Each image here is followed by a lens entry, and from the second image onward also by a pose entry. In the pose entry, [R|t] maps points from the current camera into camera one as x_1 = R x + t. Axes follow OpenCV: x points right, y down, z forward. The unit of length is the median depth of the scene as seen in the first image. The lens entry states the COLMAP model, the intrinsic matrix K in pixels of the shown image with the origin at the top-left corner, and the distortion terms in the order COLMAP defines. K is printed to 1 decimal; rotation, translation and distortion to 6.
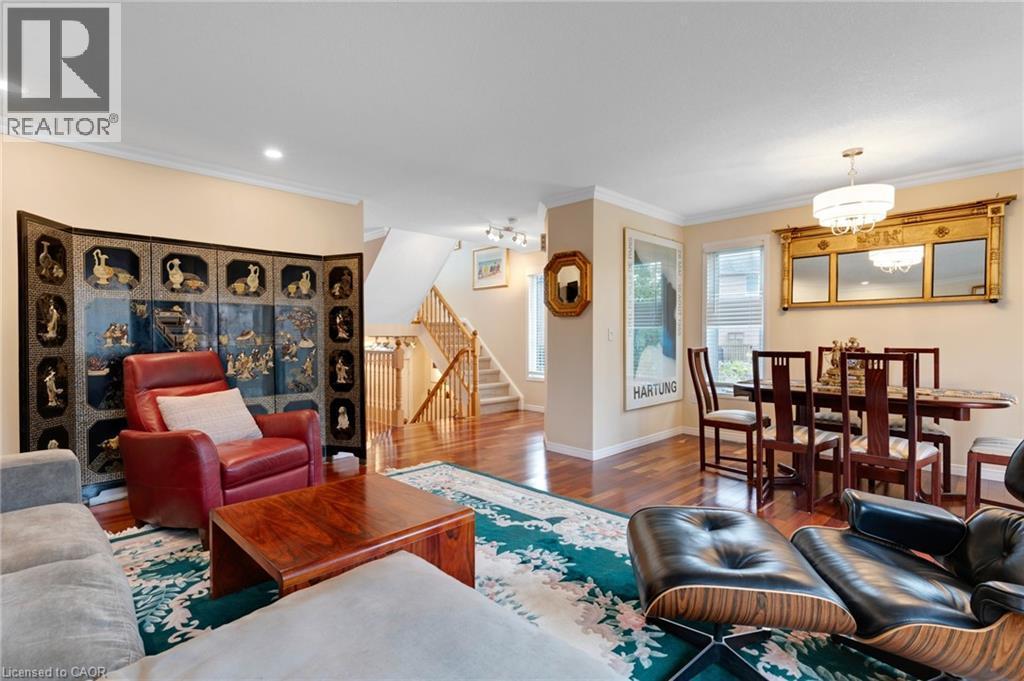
lens RADIAL K [[483.7, 0, 509.9], [0, 483.7, 341.3], [0, 0, 1]] dist [0.006026, -0.000319]
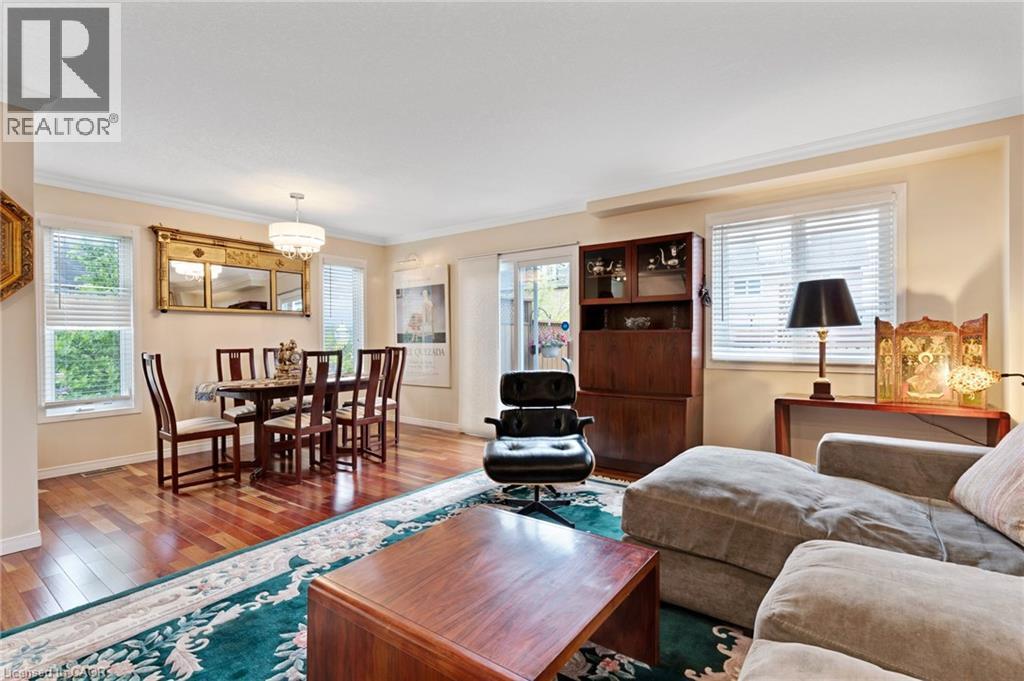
lens RADIAL K [[483.7, 0, 508.9], [0, 483.7, 338.3], [0, 0, 1]] dist [0.006026, -0.000319]
pose [[-0.142256, 0.000028, 0.989830, -0.563596], [0.016434, 0.999862, 0.002334, -0.005004], [-0.989694, 0.016598, -0.142237, 0.552310]]
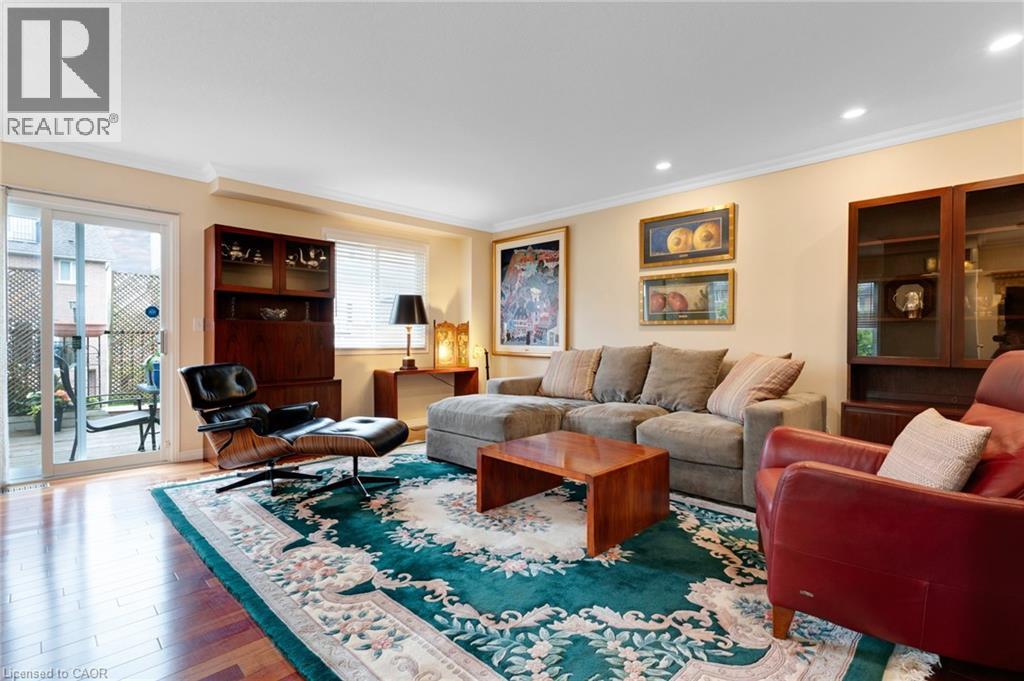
lens RADIAL K [[483.7, 0, 506.8], [0, 483.7, 341.6], [0, 0, 1]] dist [0.006026, -0.000319]
pose [[-0.999983, -0.005789, -0.000109, -0.079969], [-0.005790, 0.999802, 0.019052, 0.006370], [-0.000001, 0.019052, -0.999818, 1.220575]]
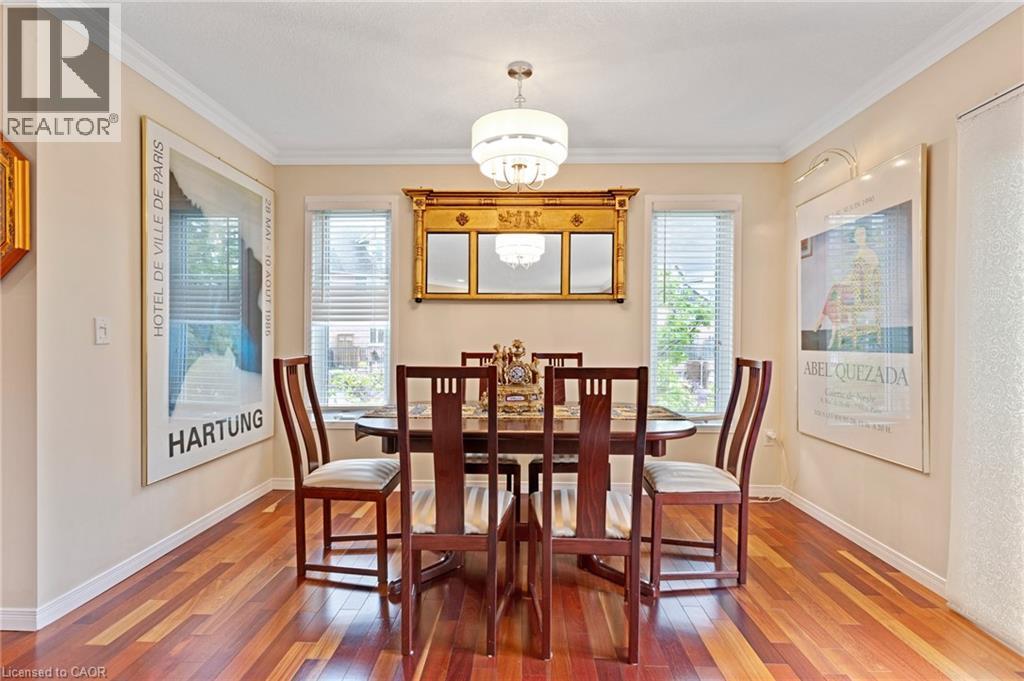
lens RADIAL K [[483.7, 0, 510.0], [0, 483.7, 341.5], [0, 0, 1]] dist [0.006026, -0.000319]
pose [[0.720080, 0.001381, 0.693890, 0.192362], [0.000858, 0.999995, -0.002881, -0.003223], [-0.693891, 0.002670, 0.720075, 0.451461]]
